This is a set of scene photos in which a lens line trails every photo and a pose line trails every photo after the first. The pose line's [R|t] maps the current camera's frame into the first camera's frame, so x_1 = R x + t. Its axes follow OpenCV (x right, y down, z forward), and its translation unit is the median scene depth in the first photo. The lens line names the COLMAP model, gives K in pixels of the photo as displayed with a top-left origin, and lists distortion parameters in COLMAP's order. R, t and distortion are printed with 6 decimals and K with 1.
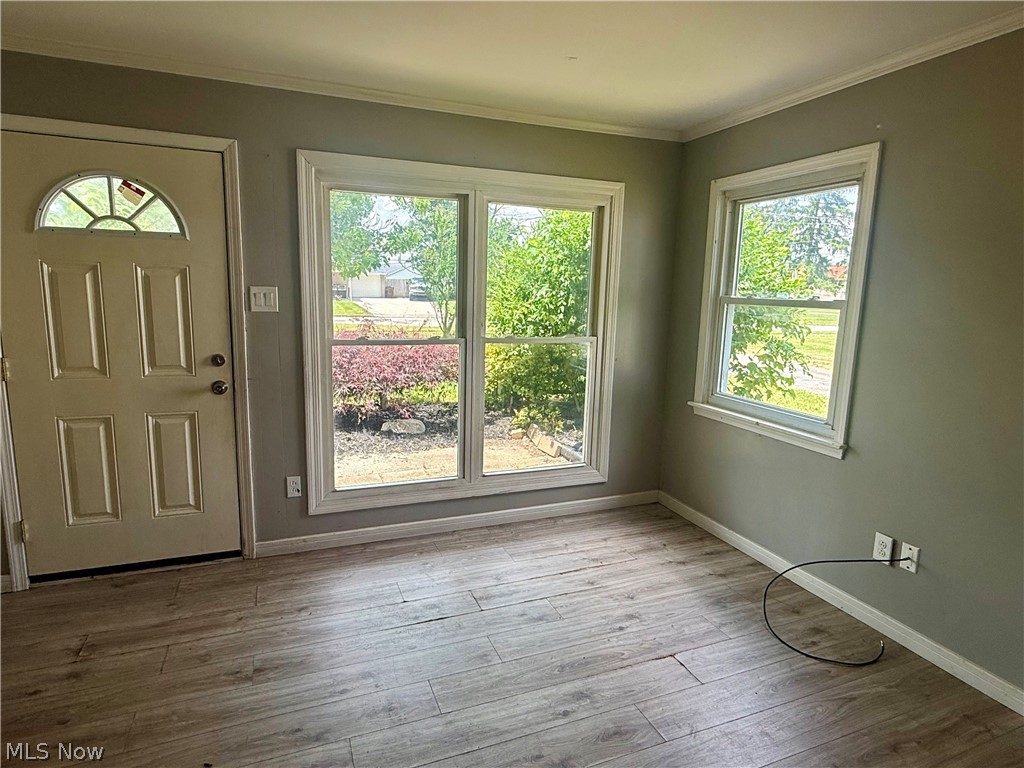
lens RADIAL K [[582.0, 0, 509.7], [0, 582.0, 383.6], [0, 0, 1]] dist [0.004636, -0.001011]
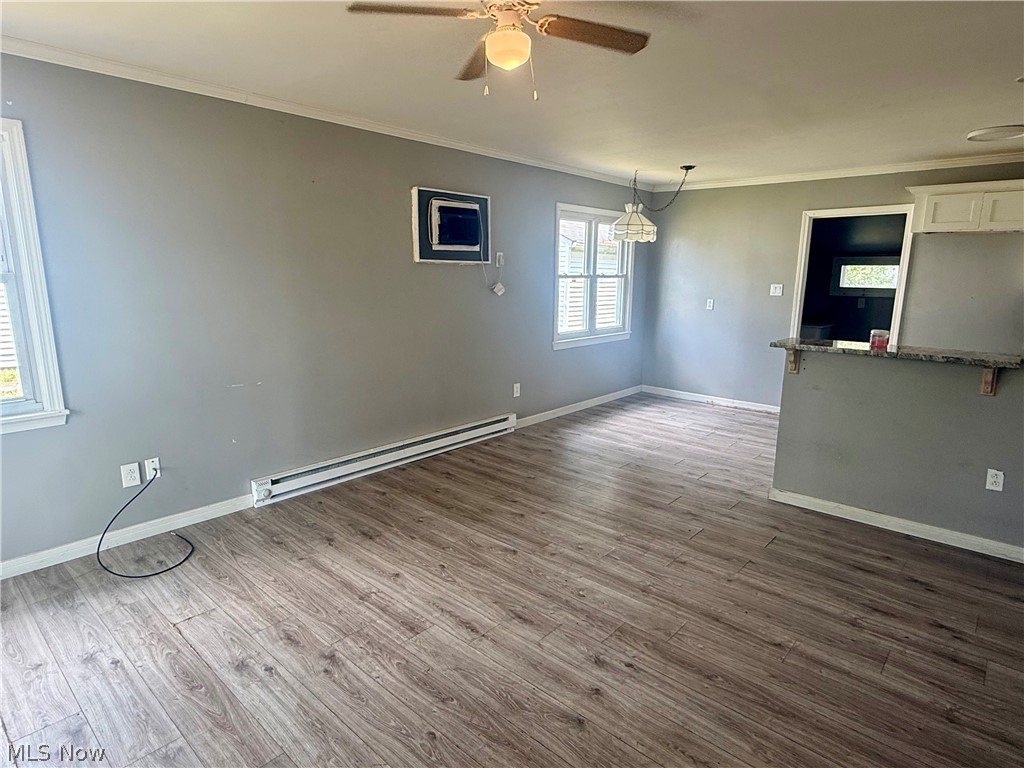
lens RADIAL K [[582.0, 0, 509.7], [0, 582.0, 388.2], [0, 0, 1]] dist [0.004636, -0.001011]
pose [[-0.439454, -0.206451, 0.874219, -0.668770], [0.131512, 0.947956, 0.289973, -0.127883], [-0.888586, 0.242400, -0.389432, 0.645398]]
